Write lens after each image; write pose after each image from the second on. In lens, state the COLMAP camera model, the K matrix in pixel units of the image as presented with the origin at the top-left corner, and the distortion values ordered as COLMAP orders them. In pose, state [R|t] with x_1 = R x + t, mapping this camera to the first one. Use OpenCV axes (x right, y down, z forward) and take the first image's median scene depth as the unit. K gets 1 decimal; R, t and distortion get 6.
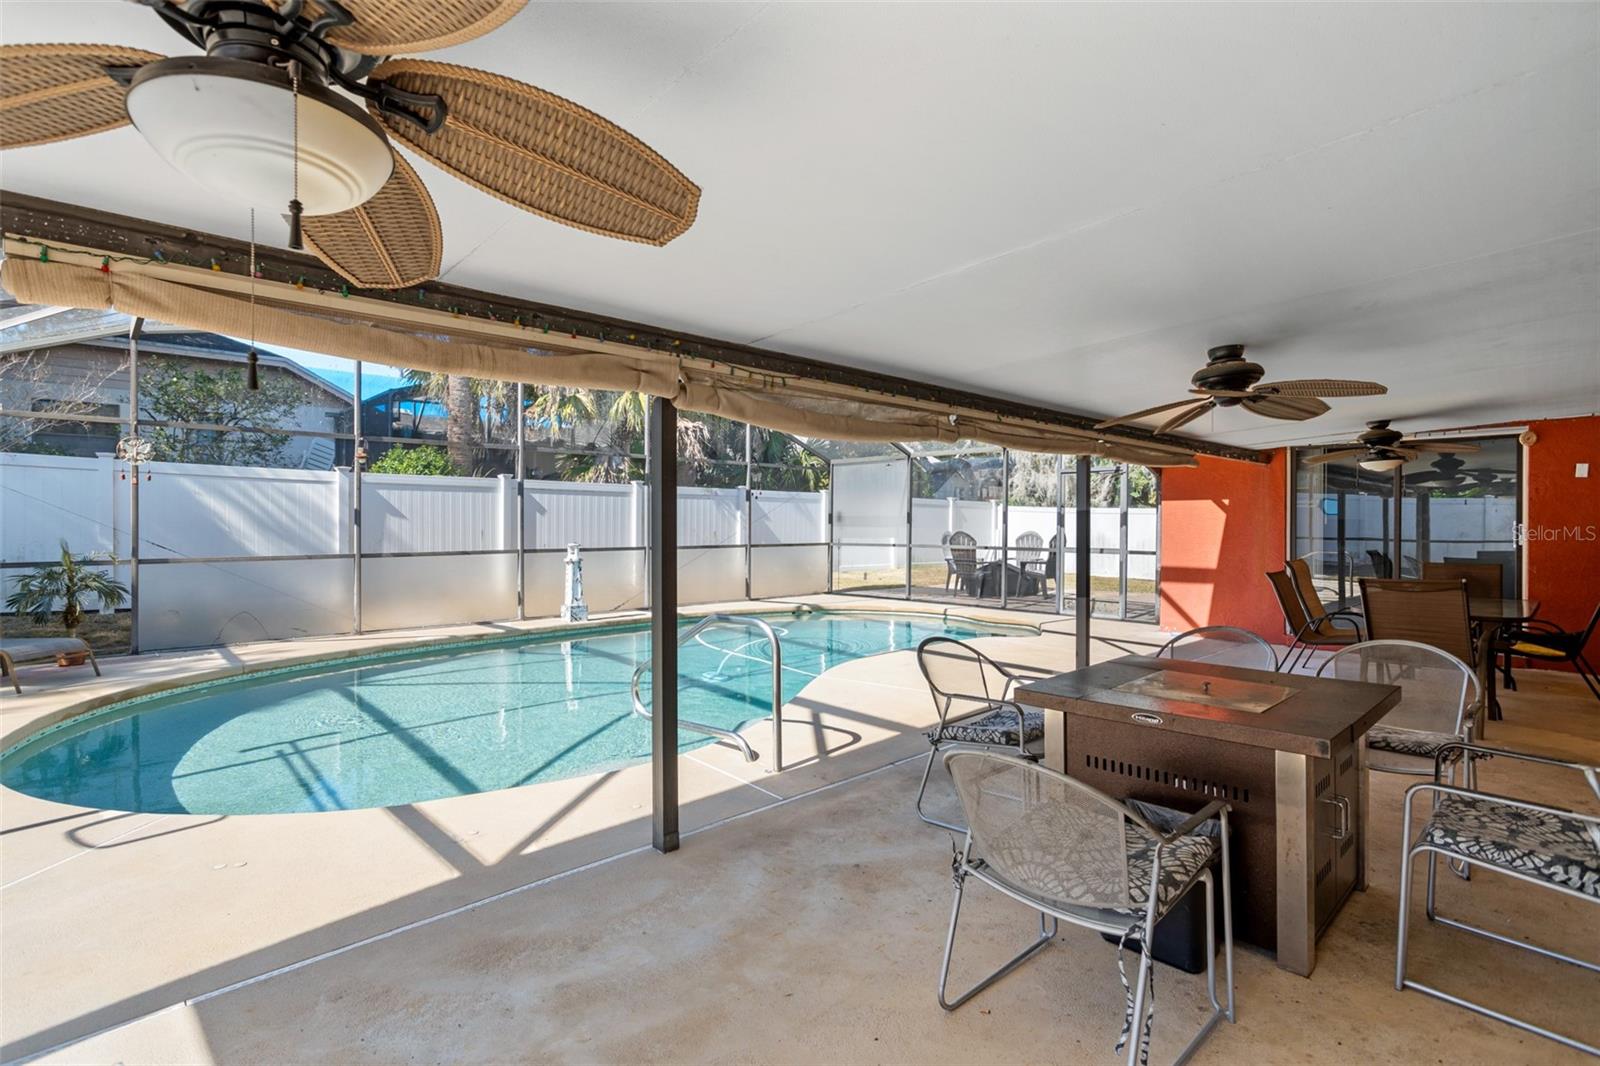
lens RADIAL K [[778.4, 0, 808.5], [0, 778.4, 515.1], [0, 0, 1]] dist [-0.024224, 0.008332]
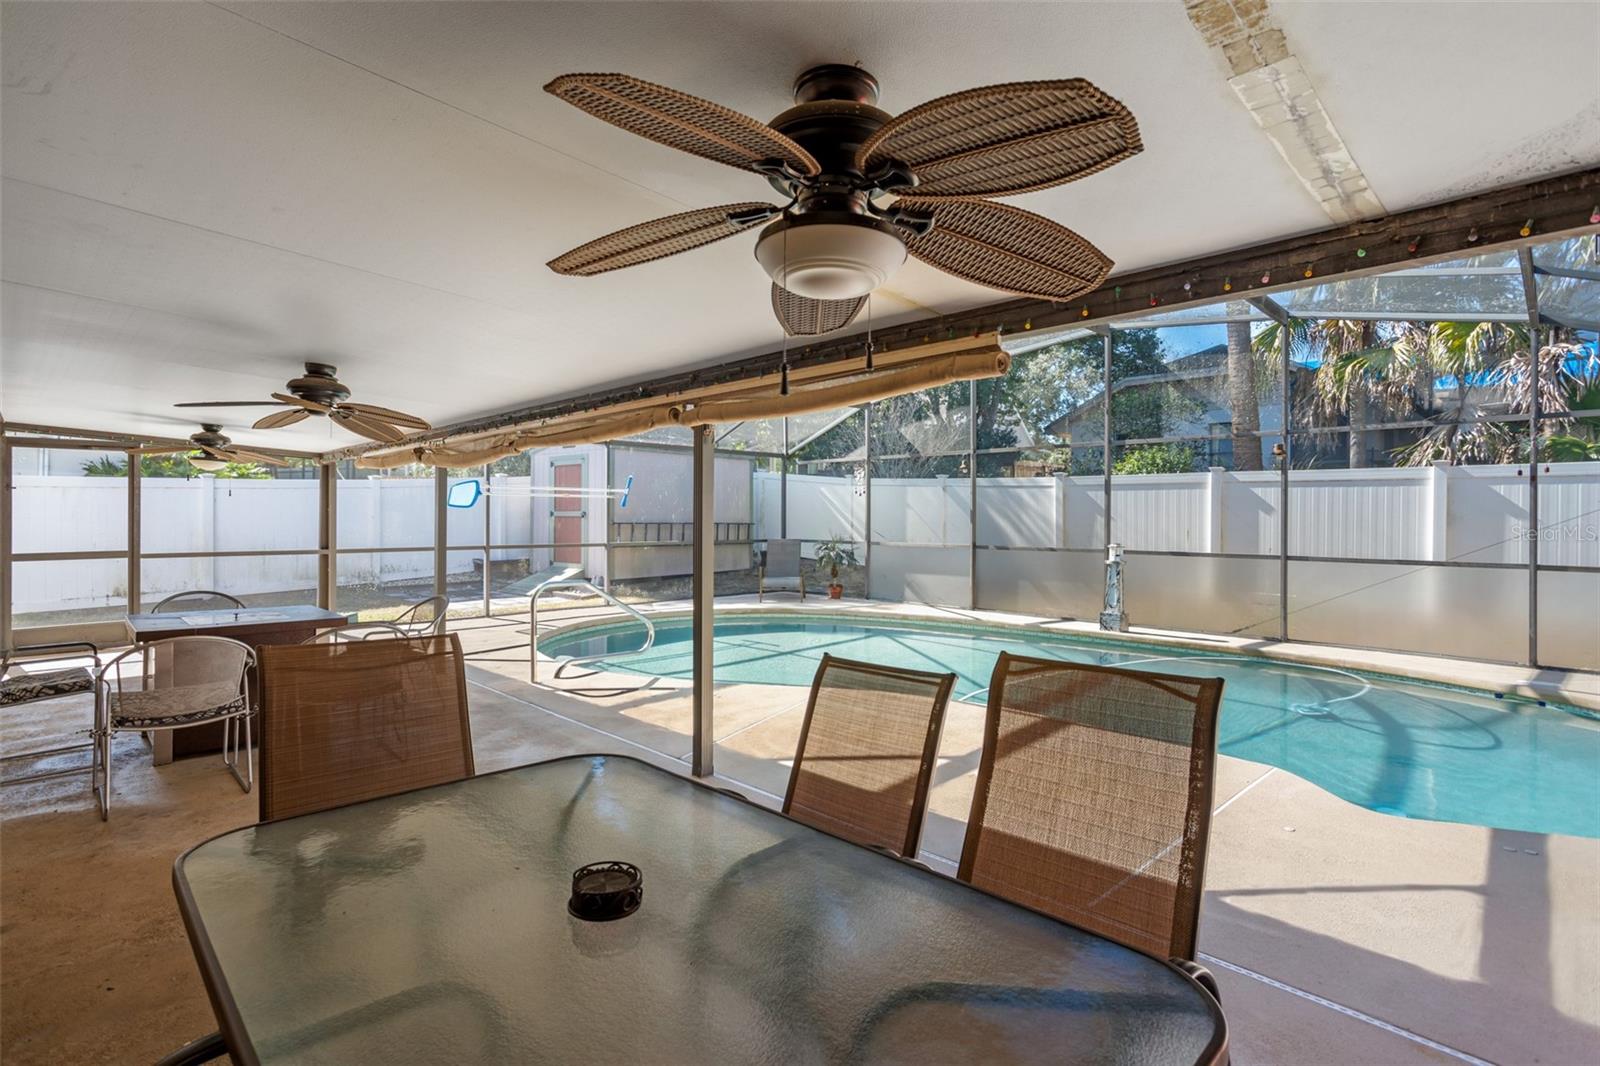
lens RADIAL K [[778.4, 0, 779.8], [0, 778.4, 523.9], [0, 0, 1]] dist [-0.024224, 0.008332]
pose [[-0.013272, 0.007655, -0.999883, 0.514475], [0.003704, 0.999964, 0.007606, 0.003616], [0.999905, -0.003603, -0.013300, 0.527733]]
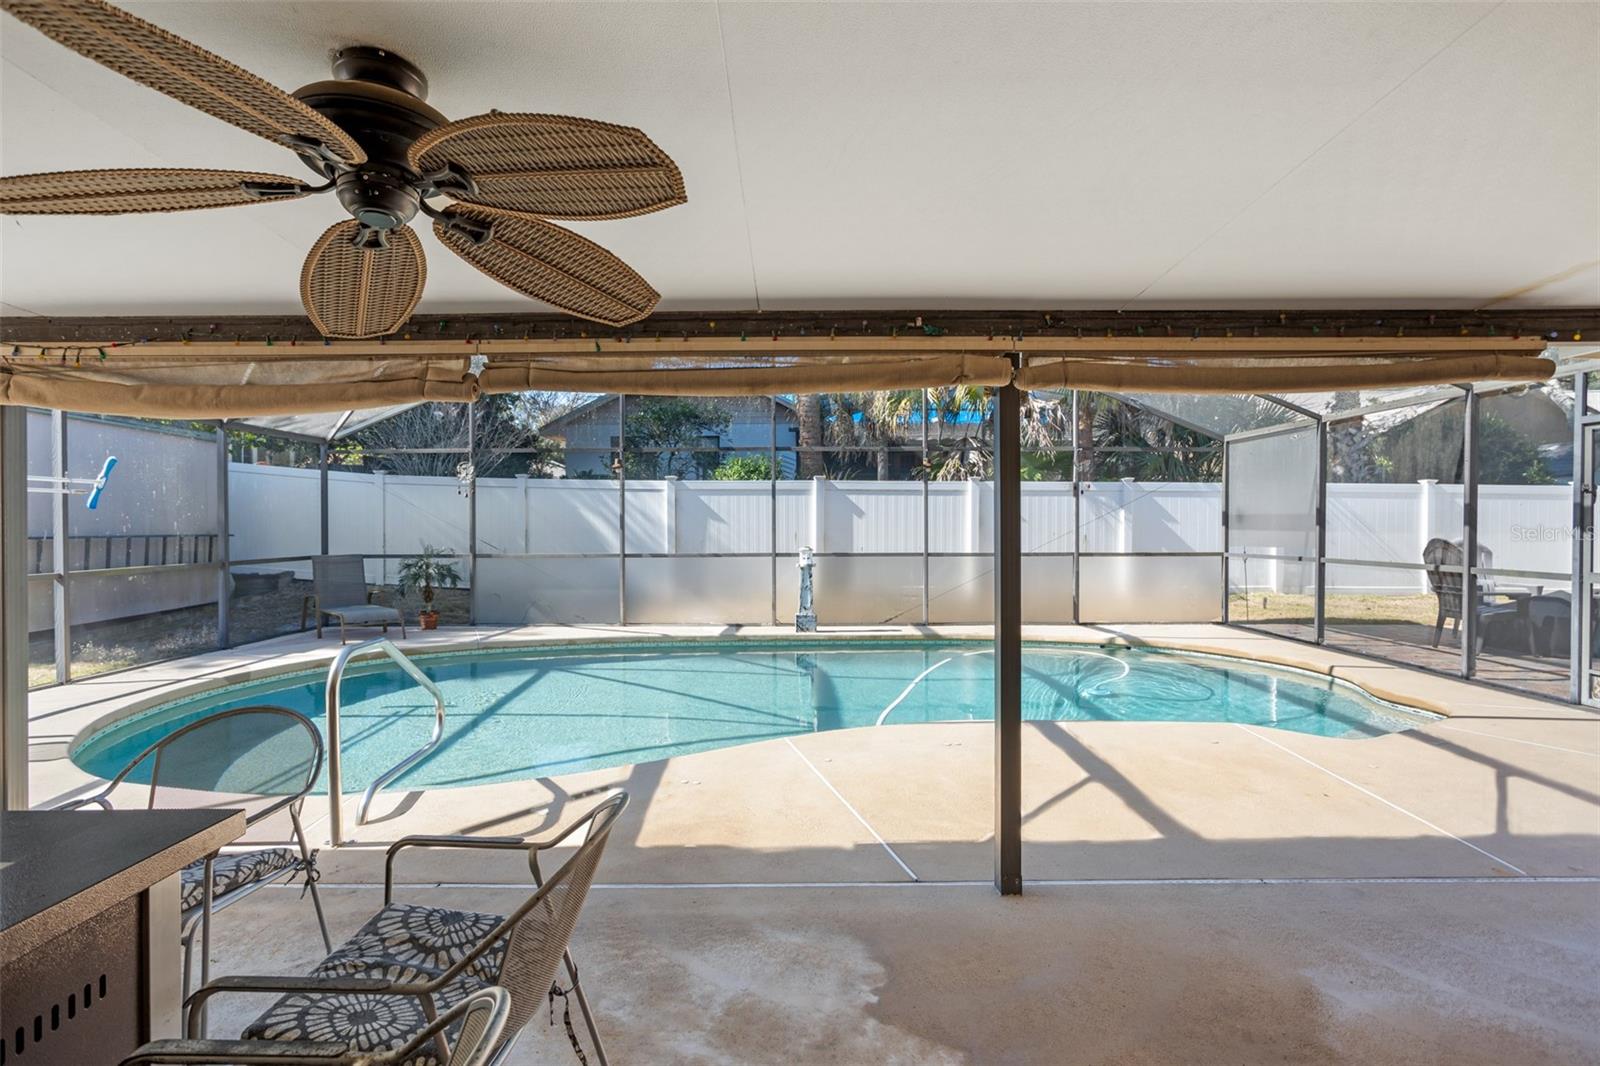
lens RADIAL K [[778.4, 0, 768.5], [0, 778.4, 529.0], [0, 0, 1]] dist [-0.024224, 0.008332]
pose [[0.712056, 0.001784, -0.702120, 0.276978], [0.009742, 0.999875, 0.012420, 0.001300], [0.702055, -0.015684, 0.711950, 0.254775]]
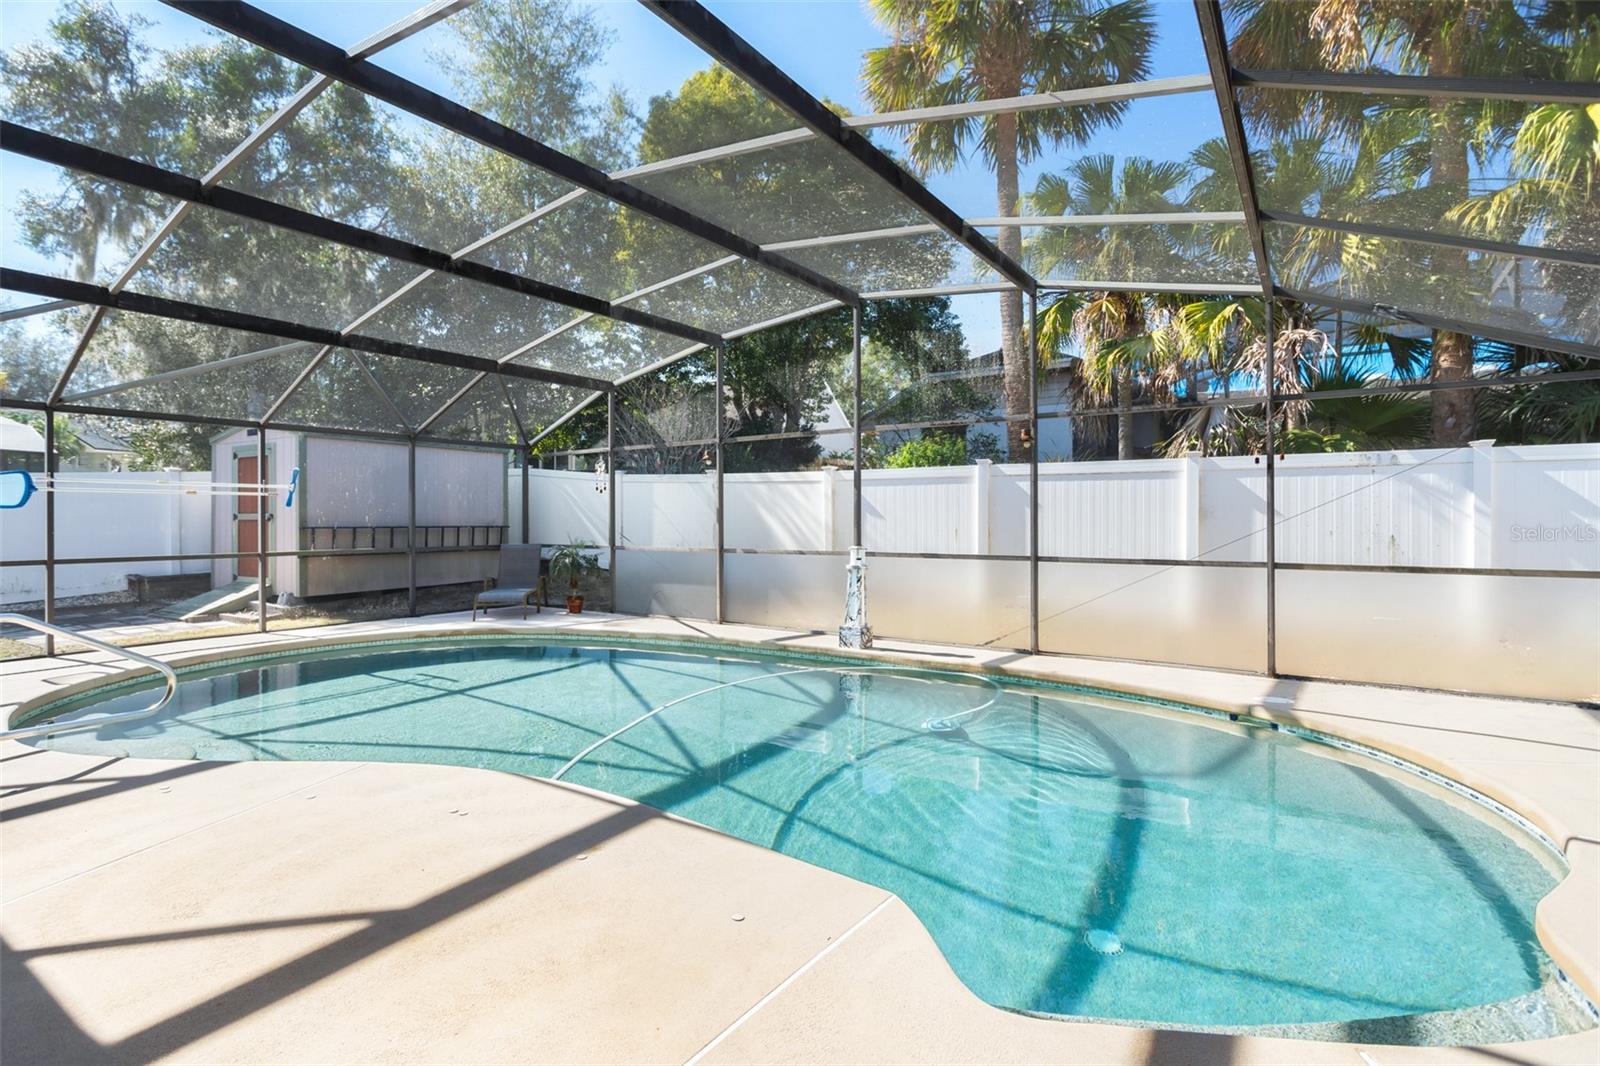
lens RADIAL K [[778.4, 0, 790.0], [0, 778.4, 527.1], [0, 0, 1]] dist [-0.024224, 0.008332]
pose [[0.185179, 0.010079, -0.982653, 0.383013], [0.011709, 0.999854, 0.012462, 0.005569], [0.982635, -0.013814, 0.185034, 0.672175]]
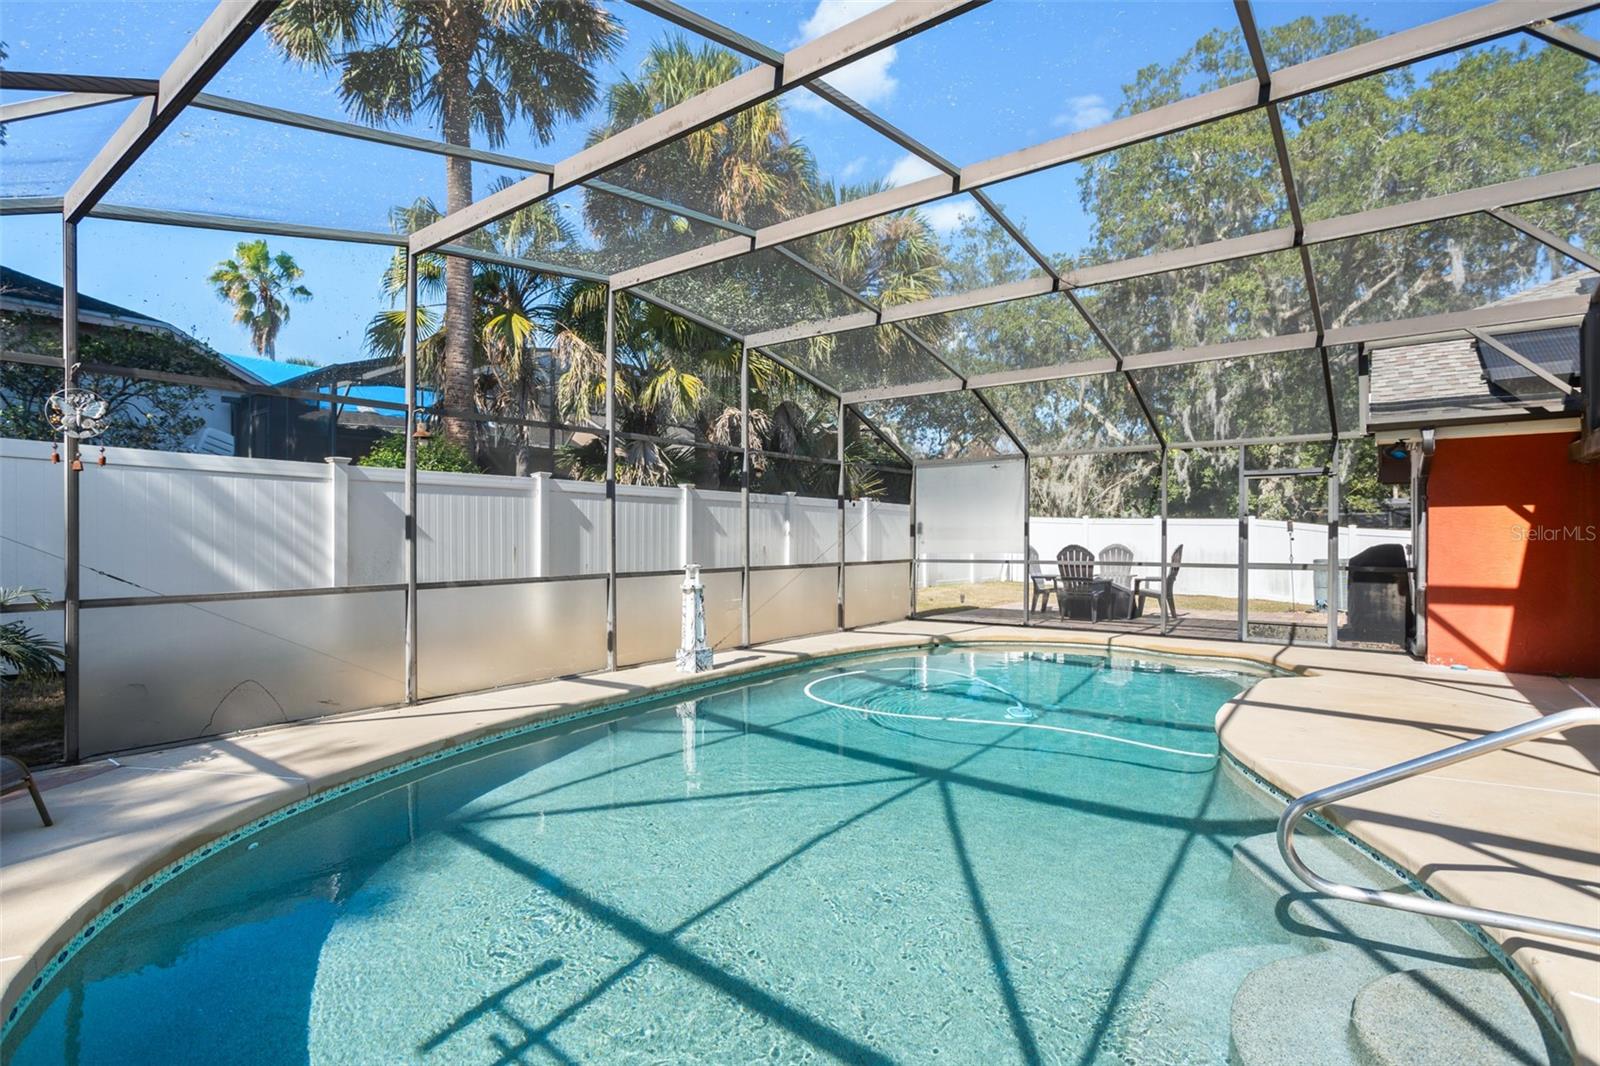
lens RADIAL K [[778.4, 0, 797.9], [0, 778.4, 551.4], [0, 0, 1]] dist [-0.024224, 0.008332]
pose [[0.989320, -0.006937, 0.145597, -0.264622], [0.002522, 0.999532, 0.030482, 0.001455], [-0.145740, -0.029789, 0.988874, 0.219316]]
